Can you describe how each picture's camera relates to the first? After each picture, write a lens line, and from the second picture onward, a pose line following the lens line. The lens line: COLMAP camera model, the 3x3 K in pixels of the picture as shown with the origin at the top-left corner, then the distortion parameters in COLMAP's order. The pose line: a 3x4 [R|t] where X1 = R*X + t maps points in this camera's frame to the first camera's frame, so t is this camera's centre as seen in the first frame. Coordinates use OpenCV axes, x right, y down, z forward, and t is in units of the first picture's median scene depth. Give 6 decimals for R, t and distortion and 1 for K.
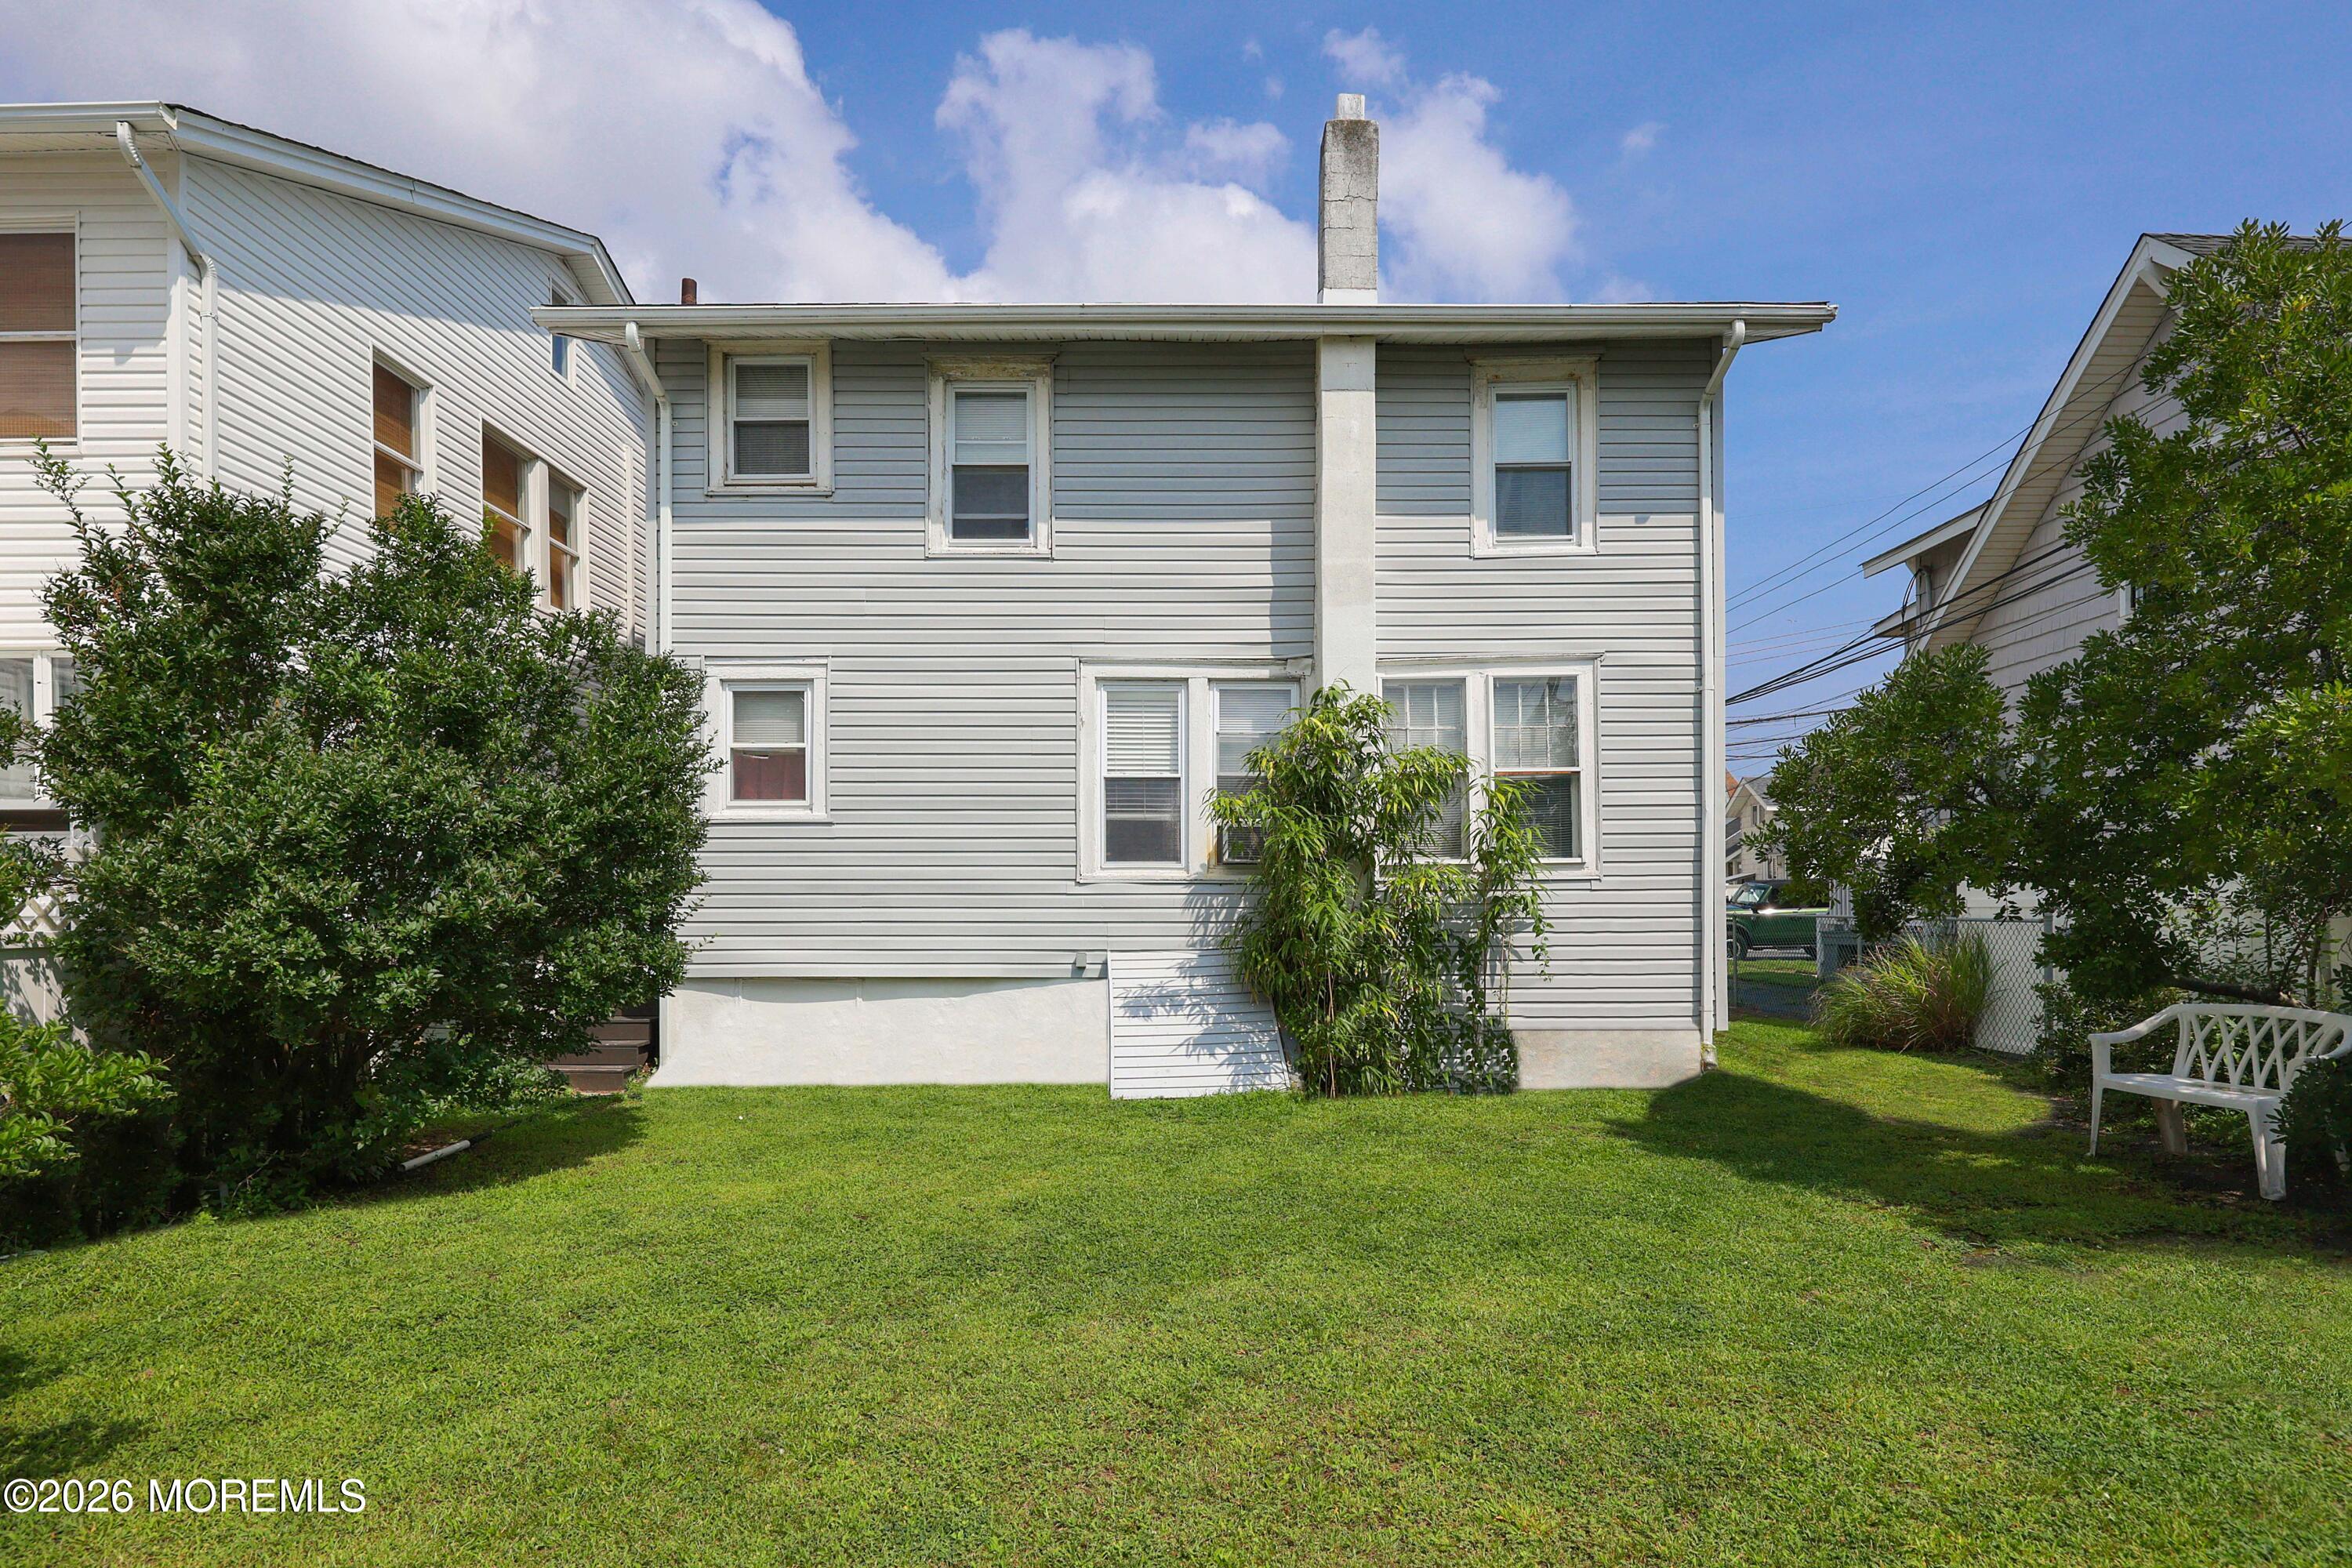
lens RADIAL K [[1306.8, 0, 1211.2], [0, 1306.8, 899.2], [0, 0, 1]] dist [0.003741, 0.000104]
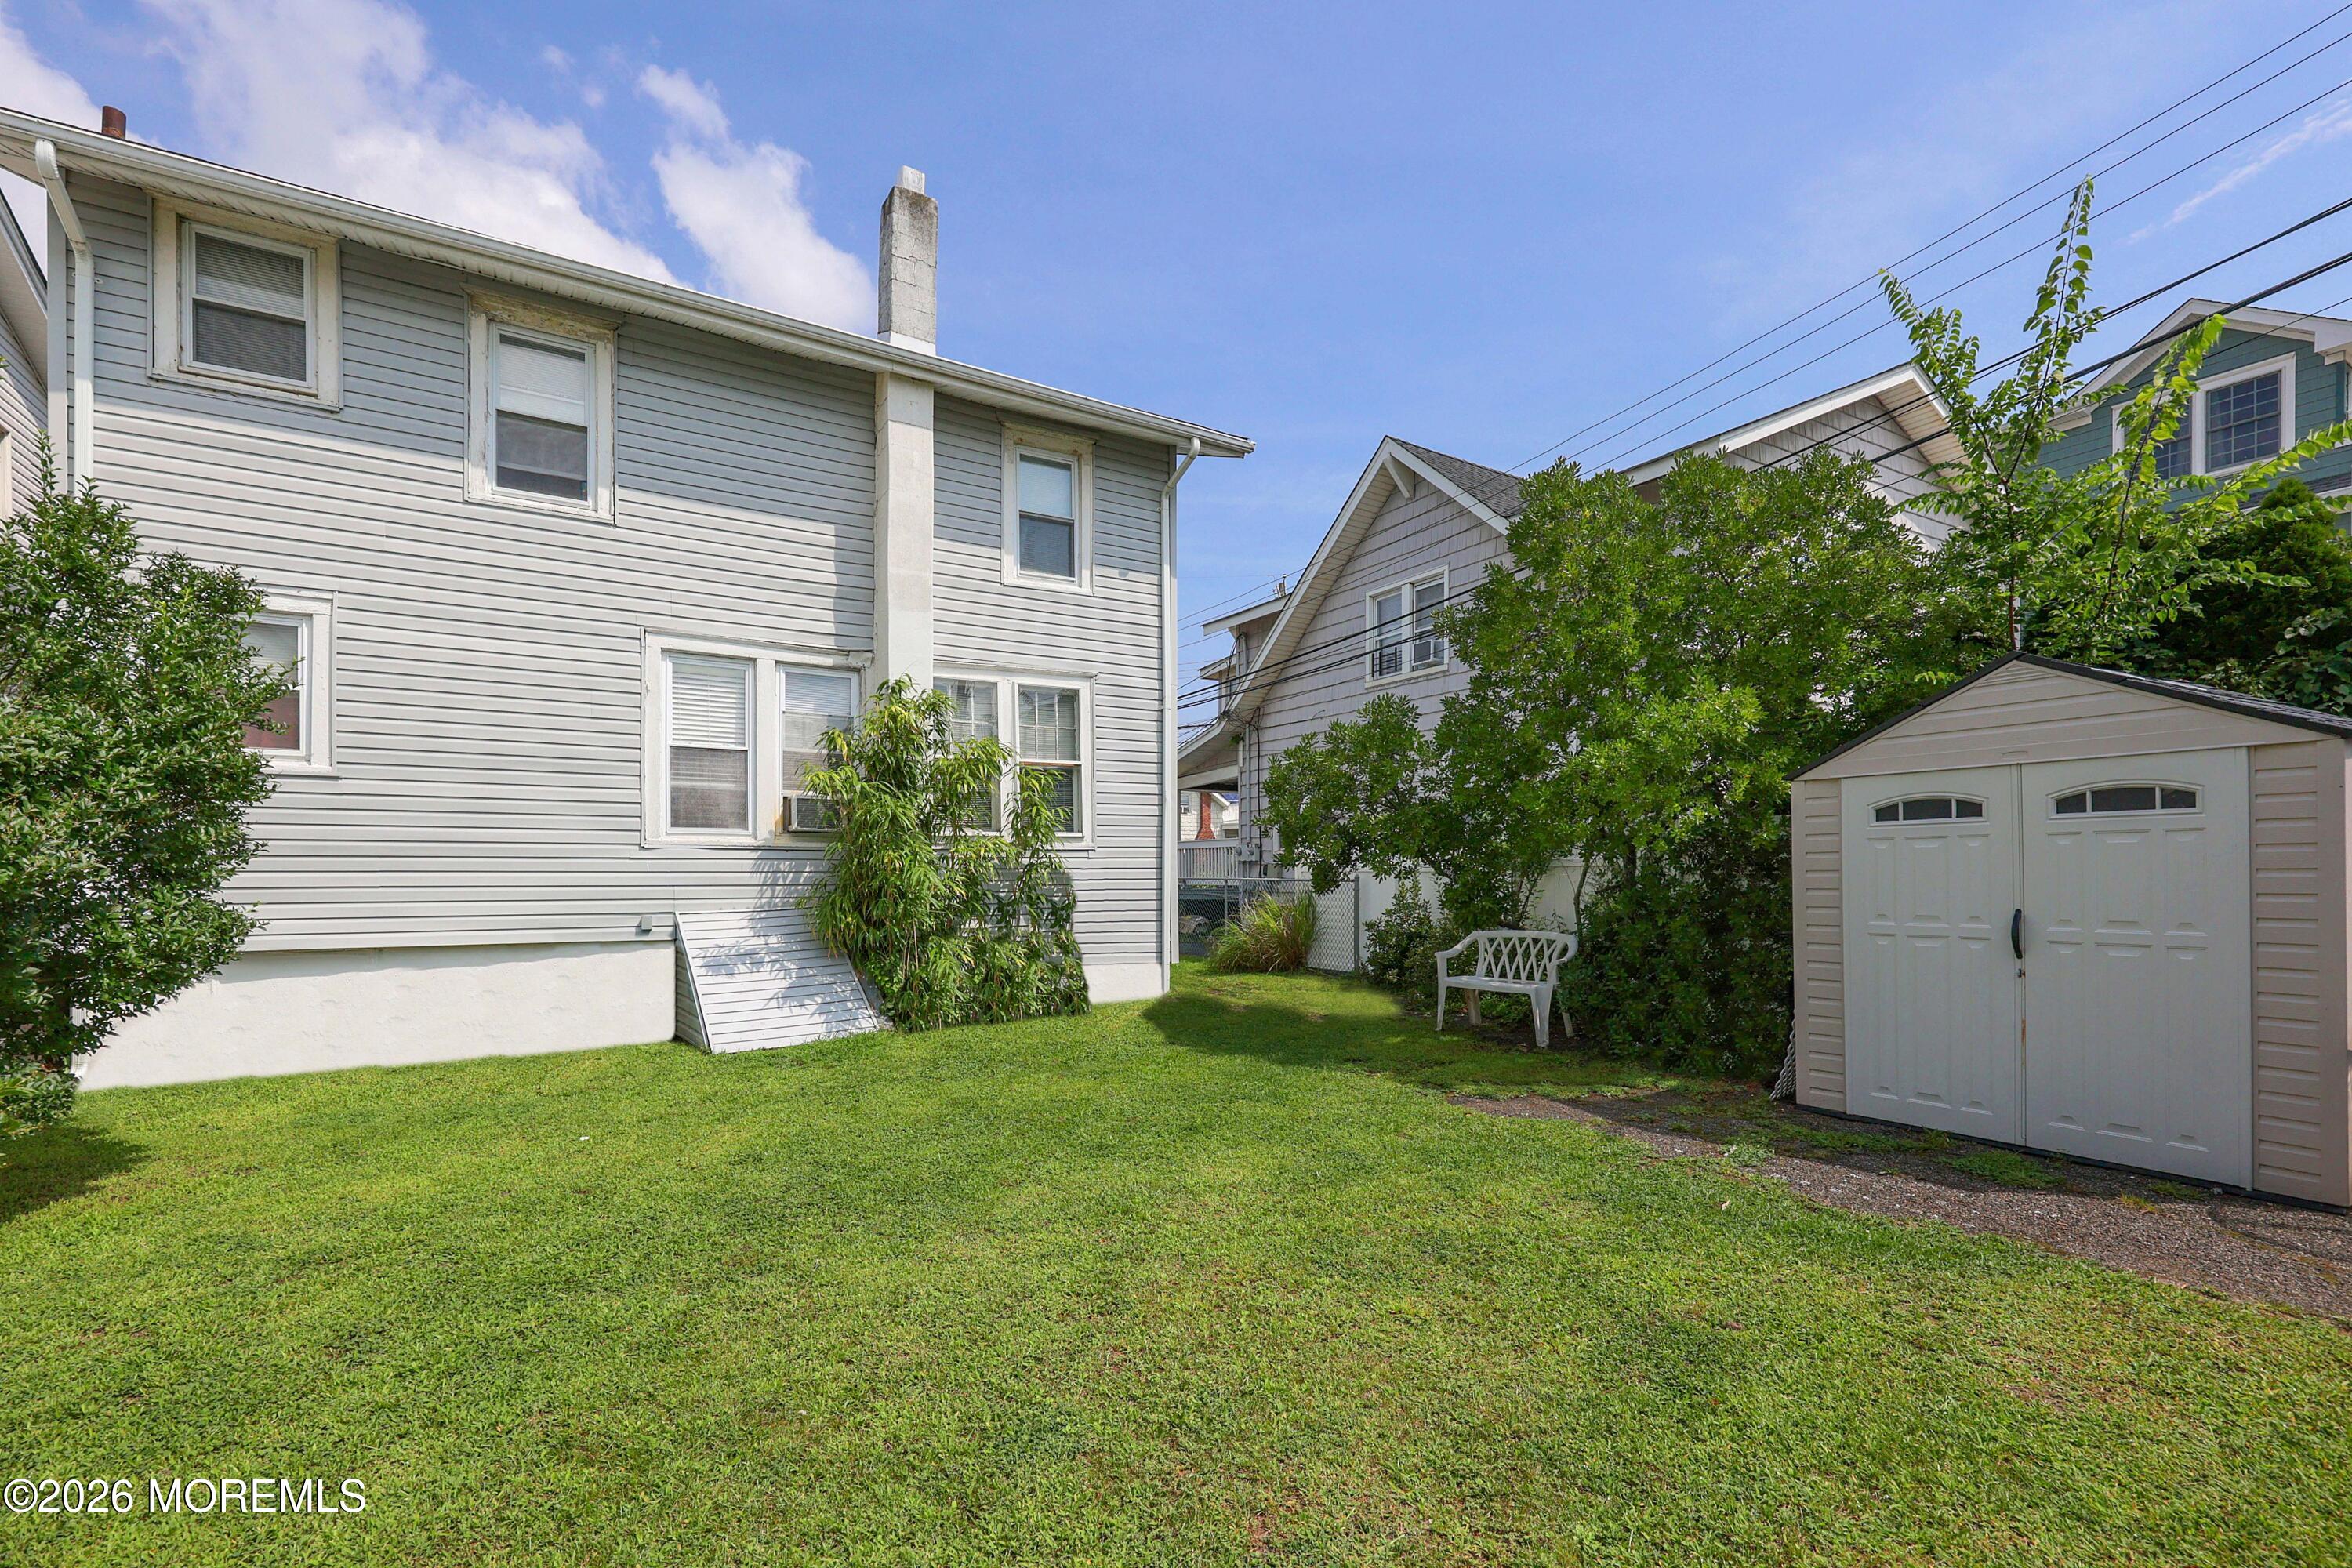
lens RADIAL K [[1044.7, 0, 1310.2], [0, 1044.7, 871.5], [0, 0, 1]] dist [0.003375, -0.000004]
pose [[0.842333, -0.000853, 0.538957, -0.112457], [-0.001929, 0.999988, 0.004597, 0.001507], [-0.538955, -0.004912, 0.842320, 0.032130]]
